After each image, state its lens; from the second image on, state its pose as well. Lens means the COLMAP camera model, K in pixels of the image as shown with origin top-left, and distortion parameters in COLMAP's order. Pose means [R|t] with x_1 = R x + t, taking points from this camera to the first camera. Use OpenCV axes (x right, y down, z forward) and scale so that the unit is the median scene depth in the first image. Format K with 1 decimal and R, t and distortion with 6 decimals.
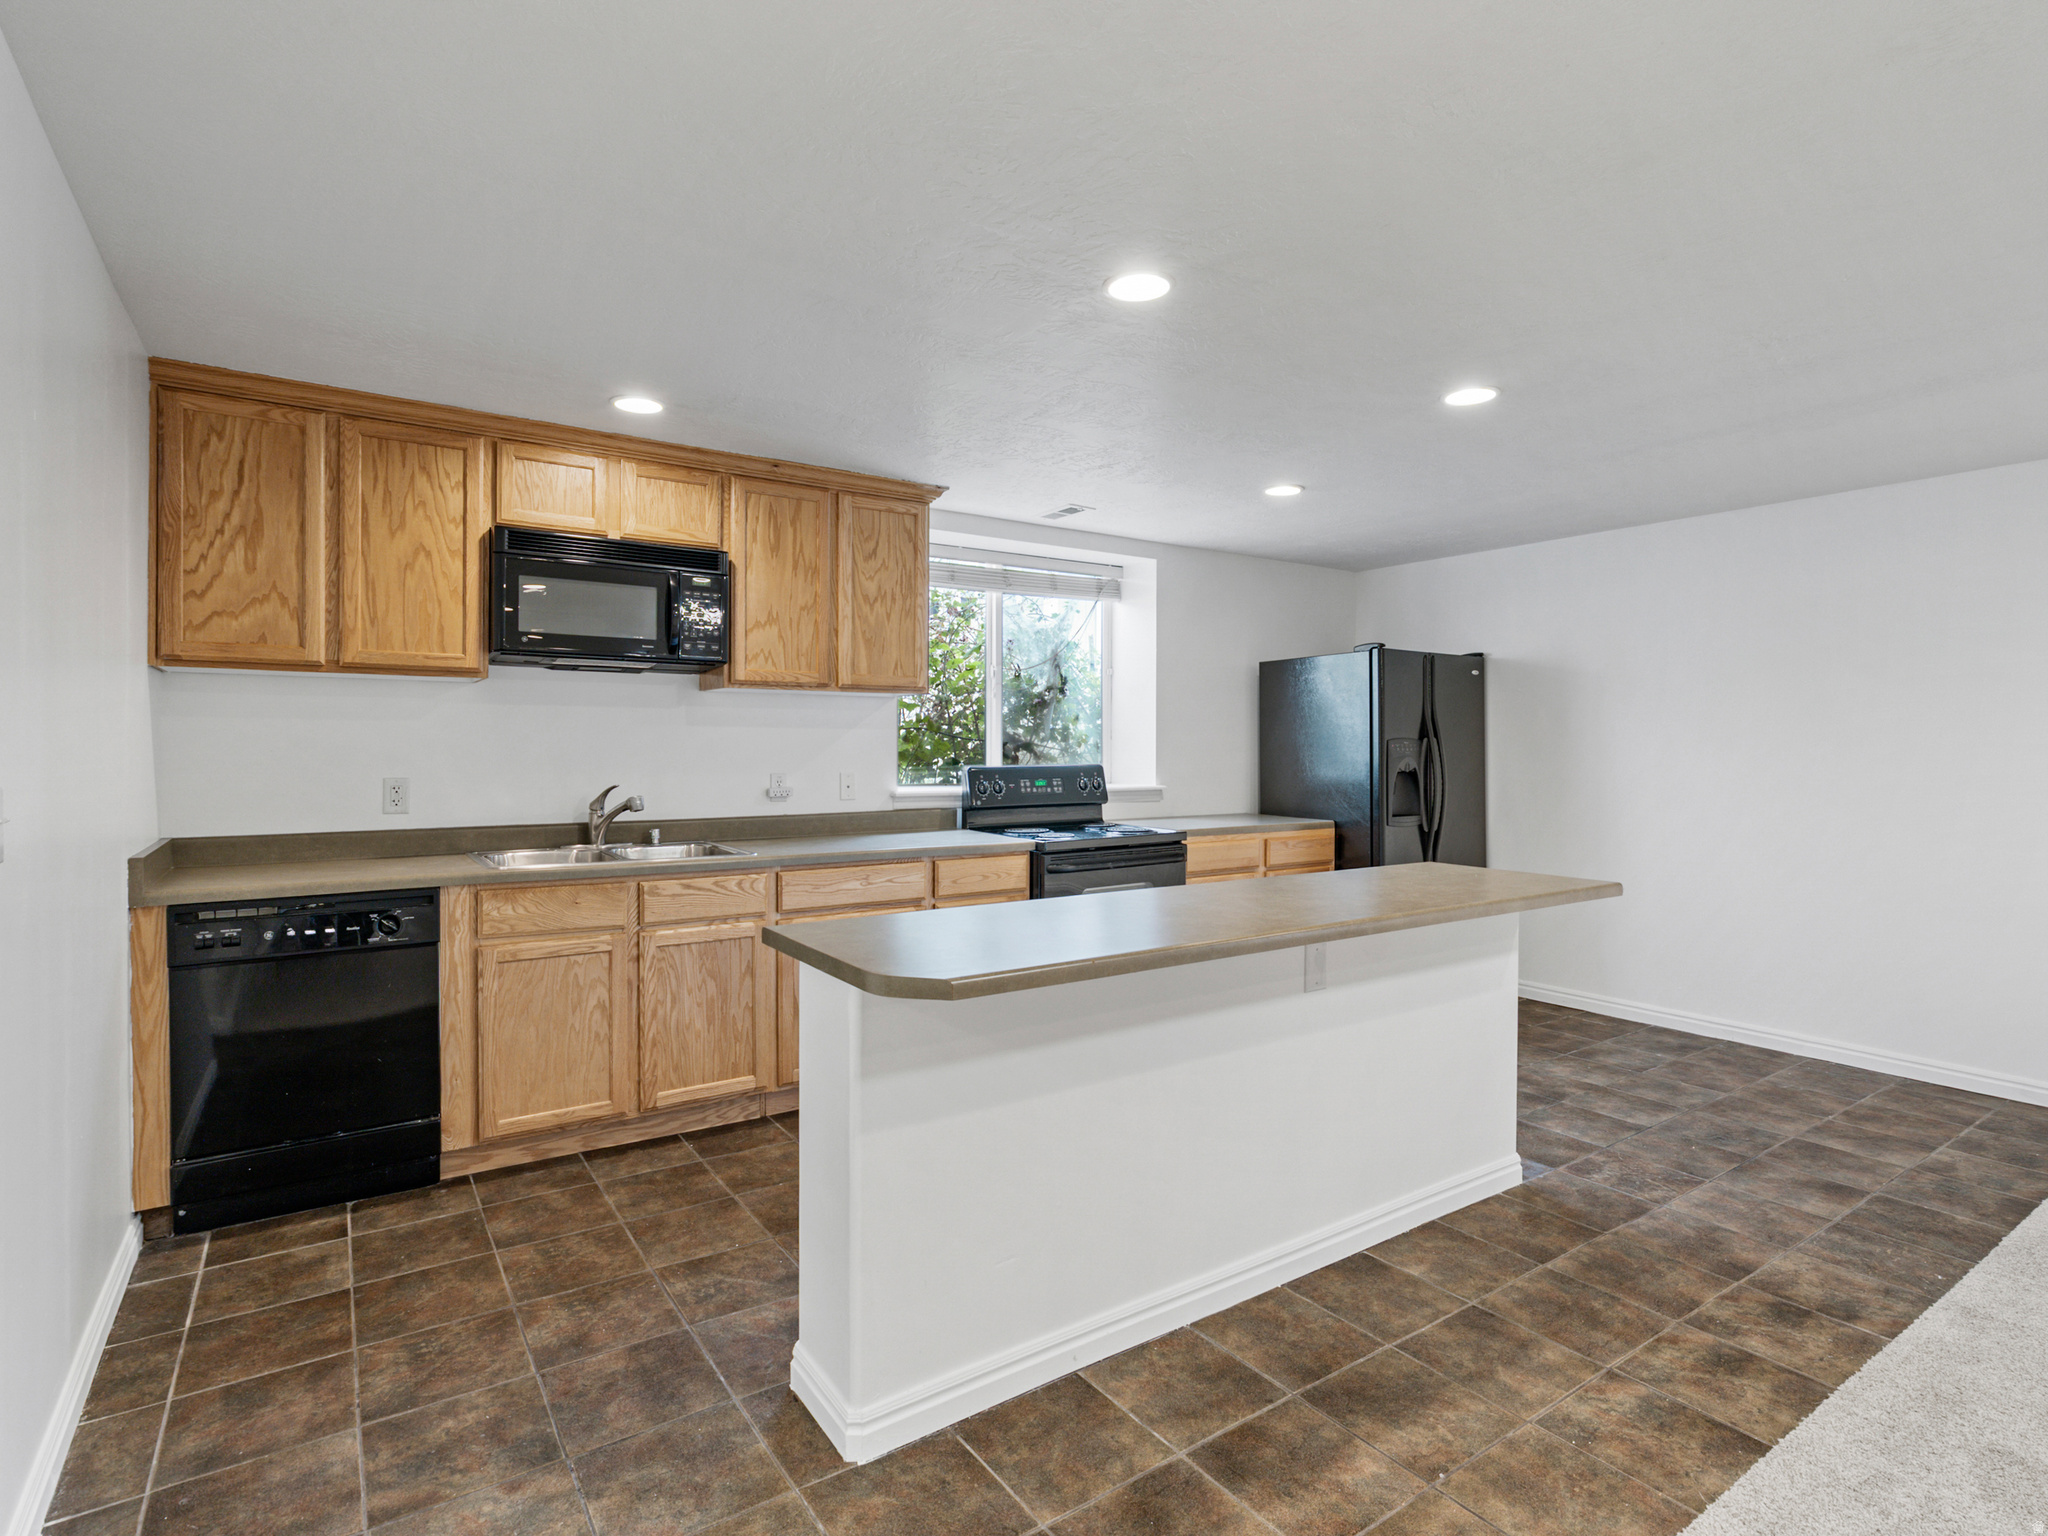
lens RADIAL K [[1029.0, 0, 1022.4], [0, 1029.0, 758.6], [0, 0, 1]] dist [-0.004638, -0.000045]
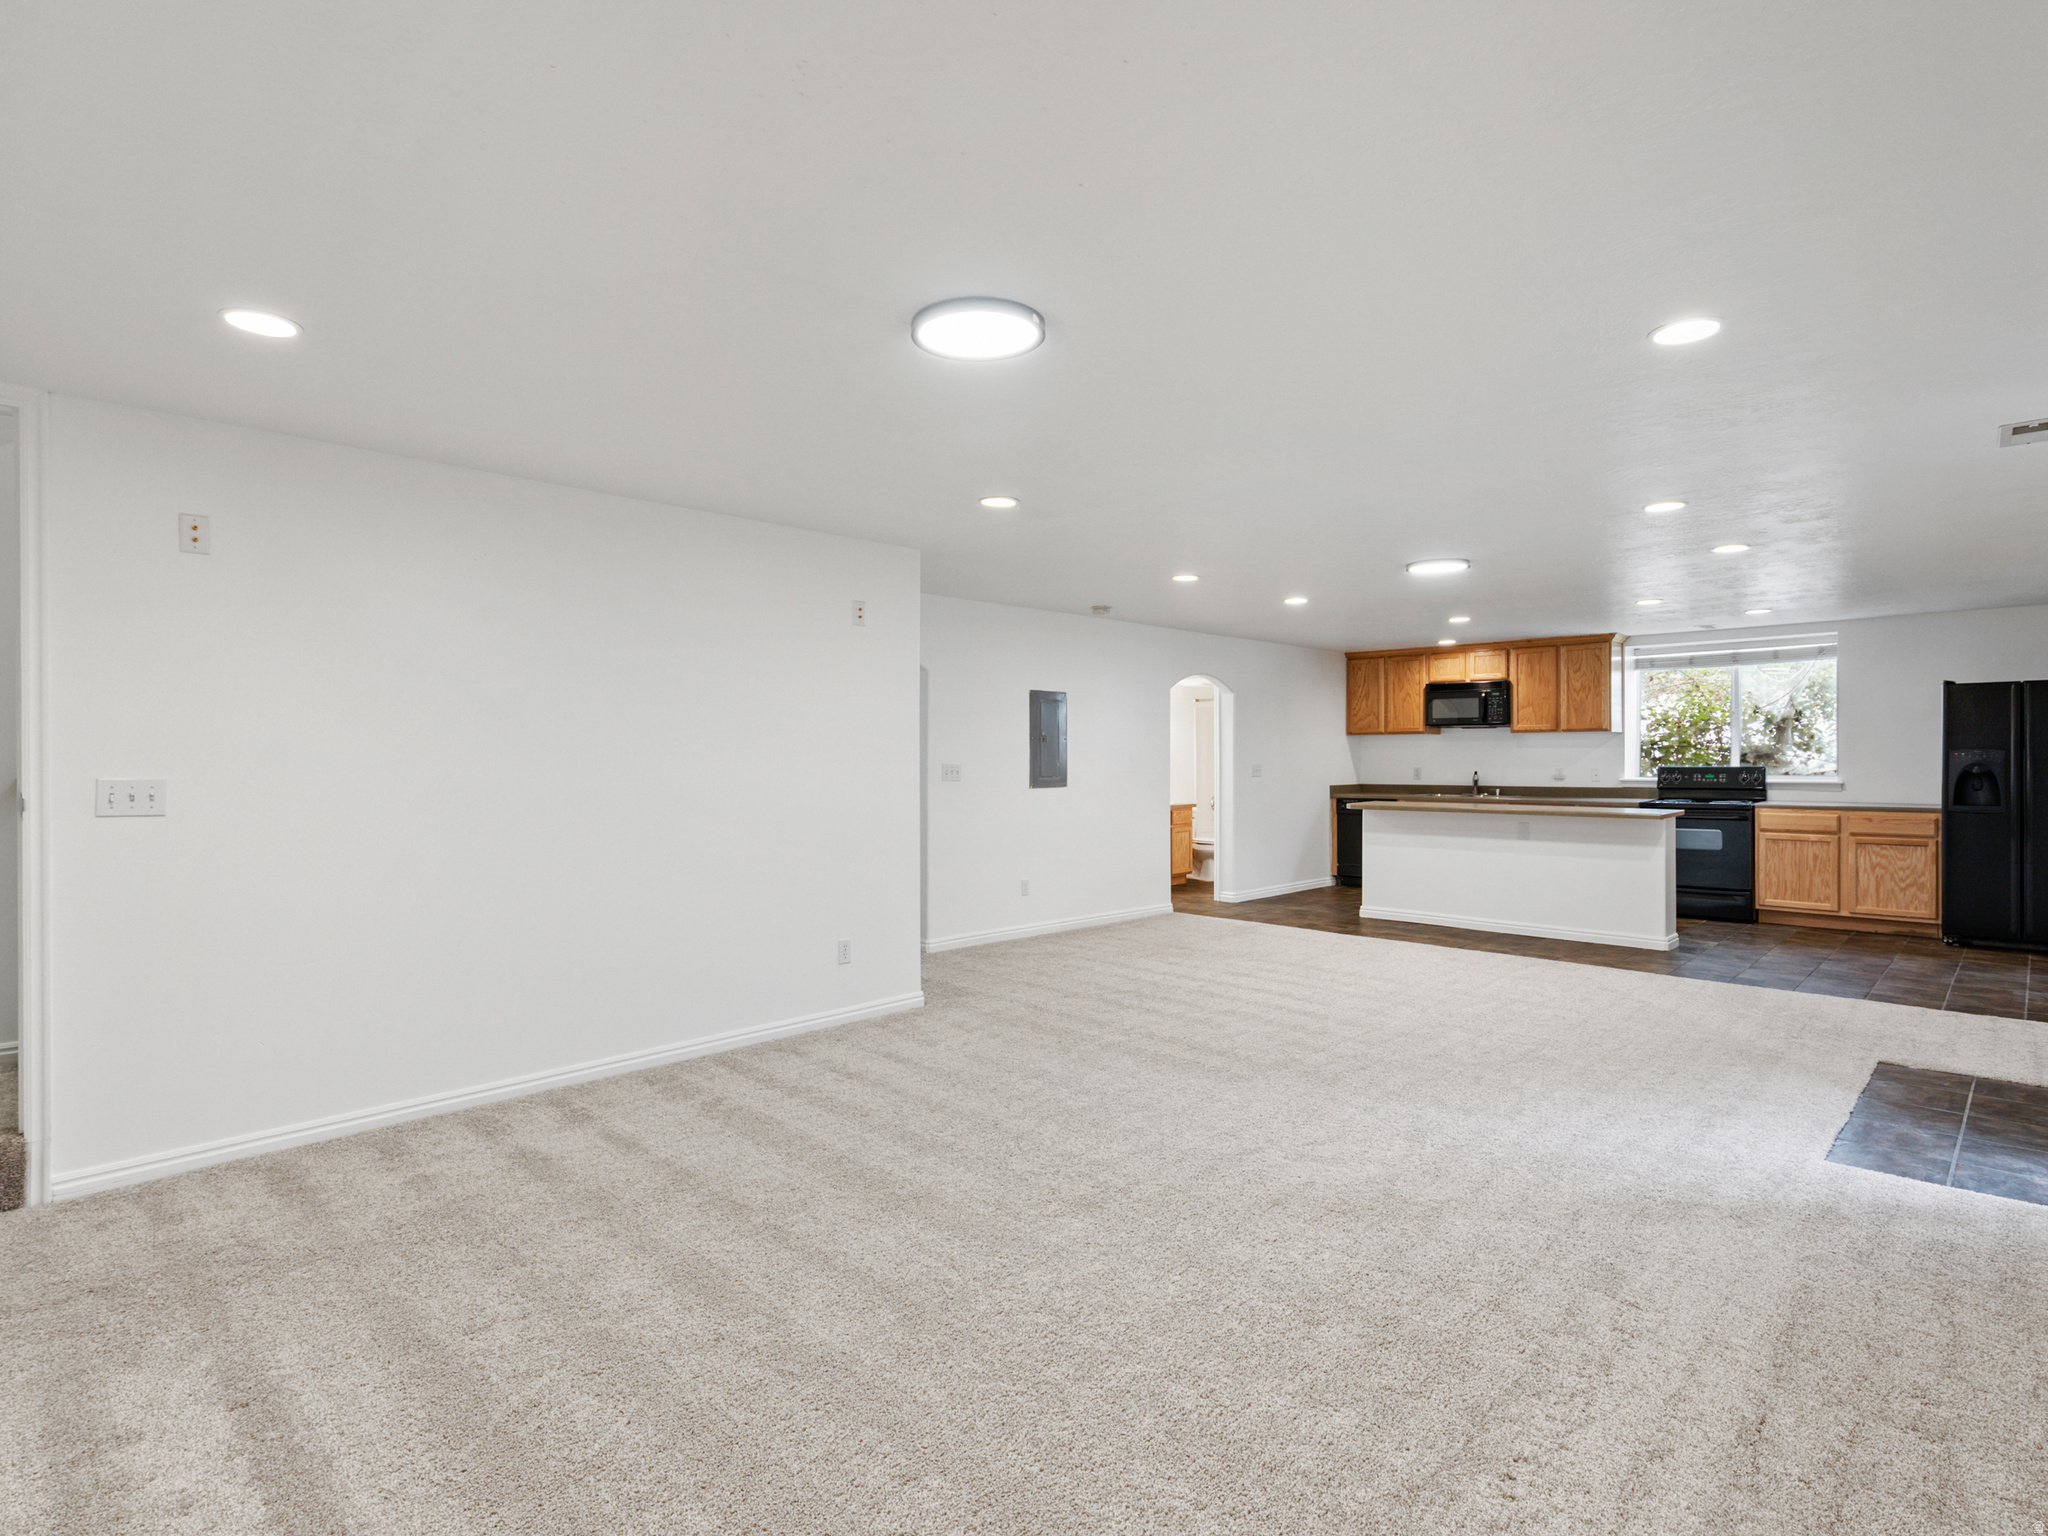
lens RADIAL K [[1049.4, 0, 1023.8], [0, 1049.4, 760.9], [0, 0, 1]] dist [-0.003739, 0.001457]
pose [[0.200284, 0.000128, -0.979738, 2.376136], [-0.007809, 0.999968, -0.001466, 0.013708], [0.979707, 0.007944, 0.200279, -0.812517]]
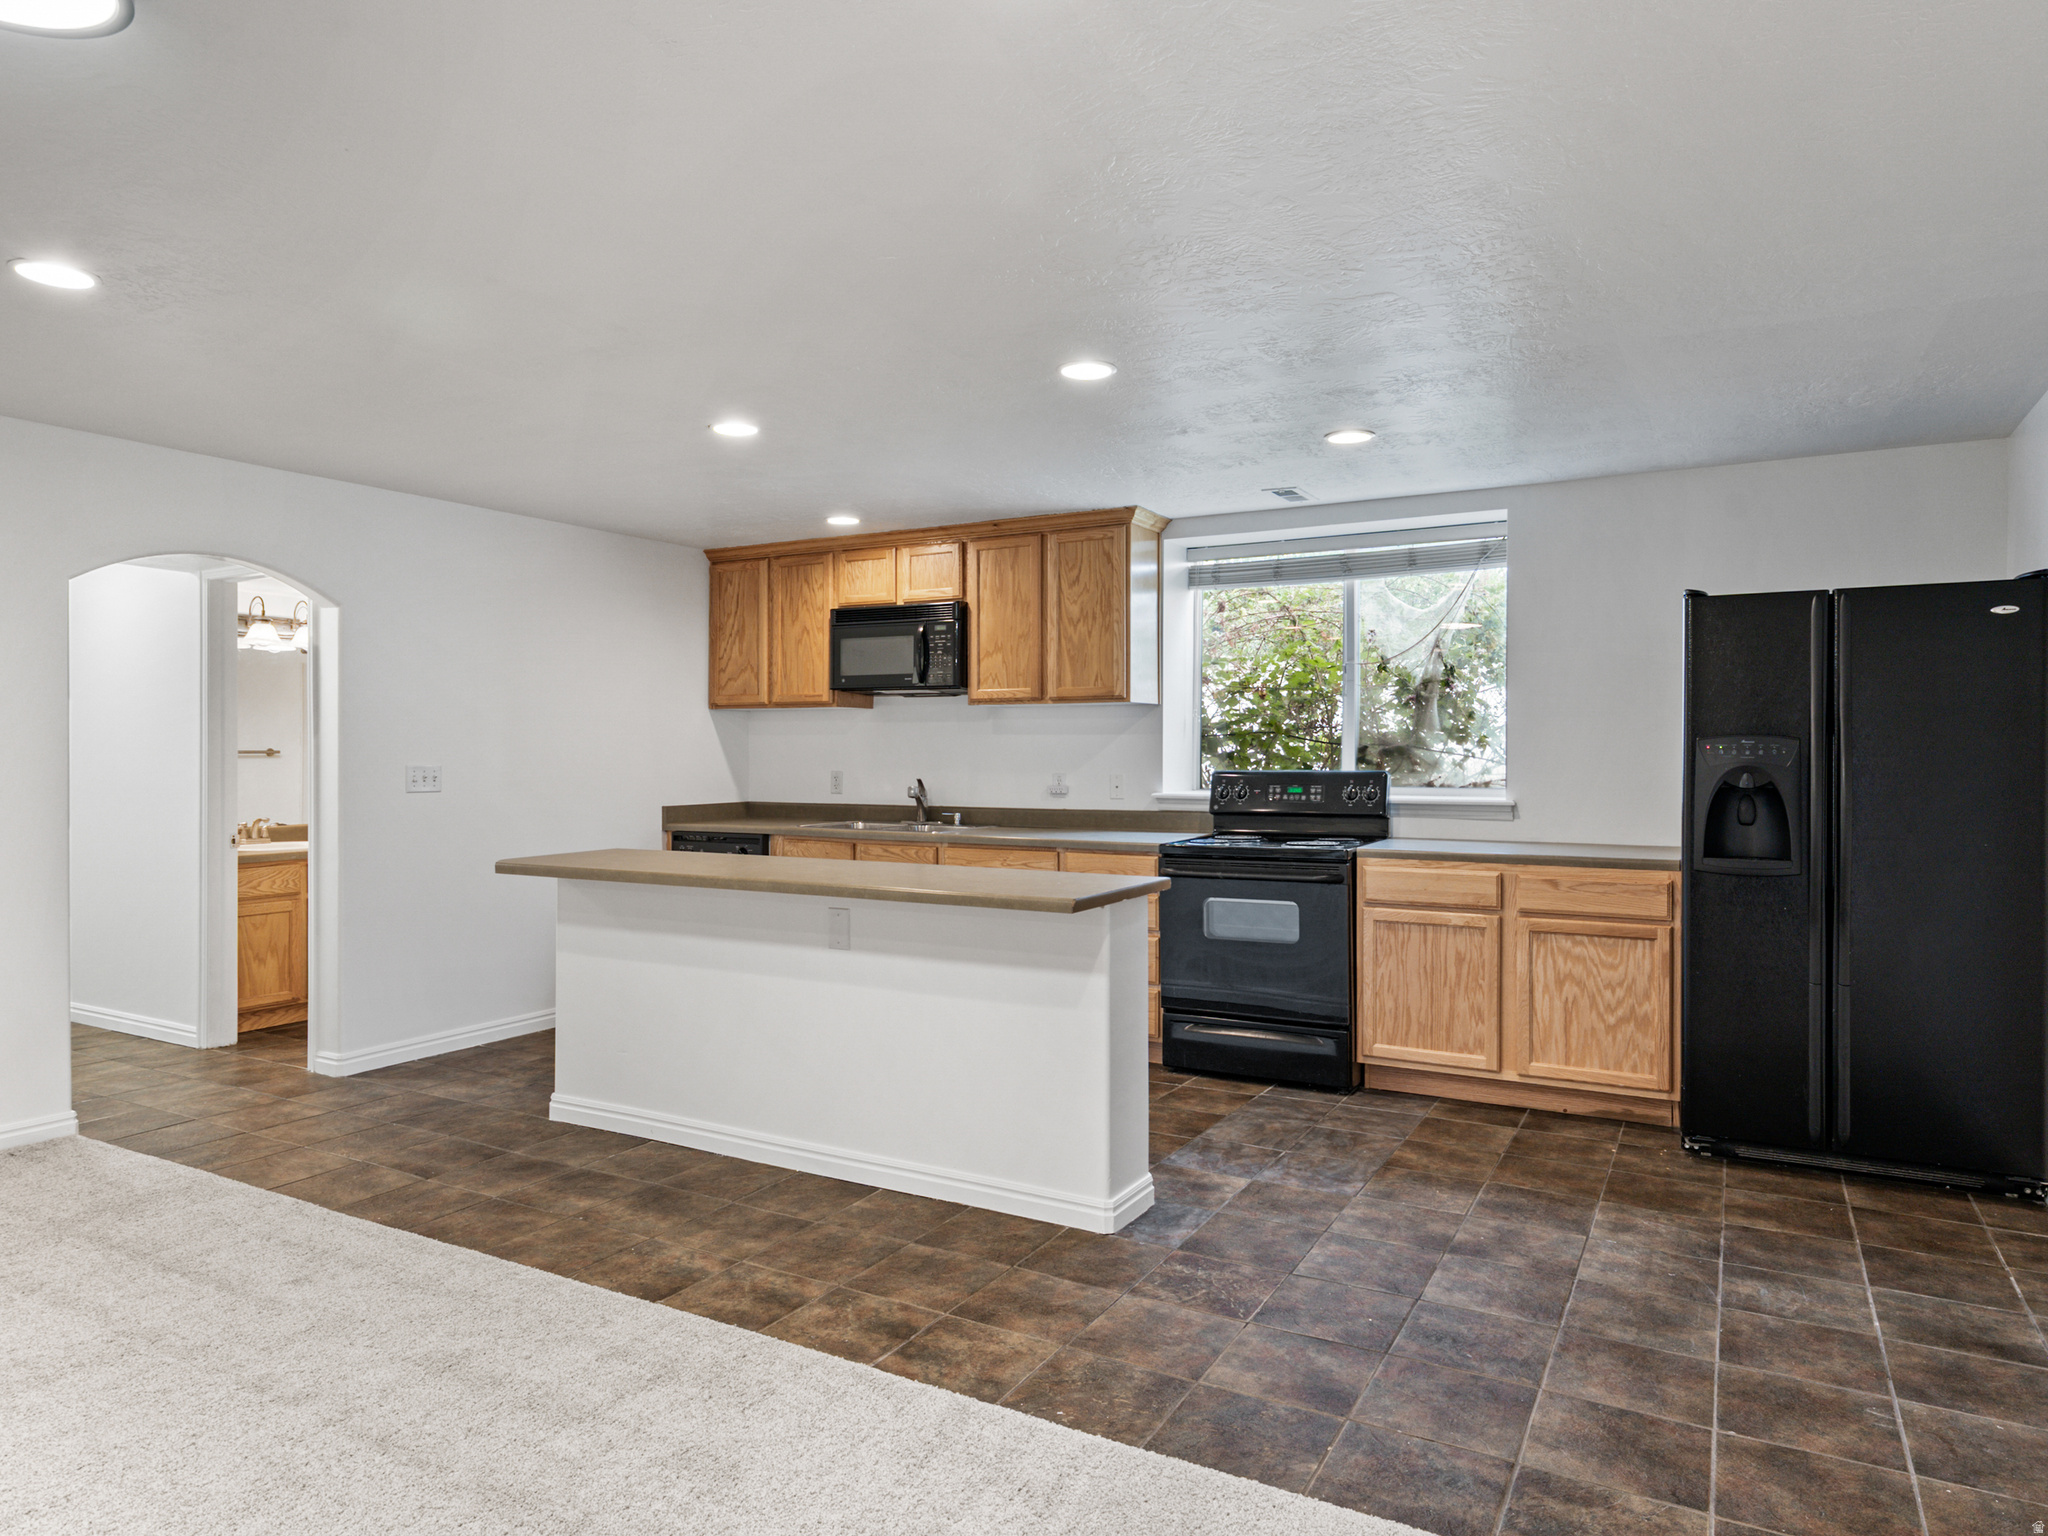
lens RADIAL K [[1275.8, 0, 1034.8], [0, 1275.8, 764.6], [0, 0, 1]] dist [0.003795, 0.002026]
pose [[0.449951, 0.006164, -0.893032, 1.408705], [-0.010023, 0.999948, 0.001852, 0.001886], [0.892997, 0.008118, 0.449989, 0.426714]]
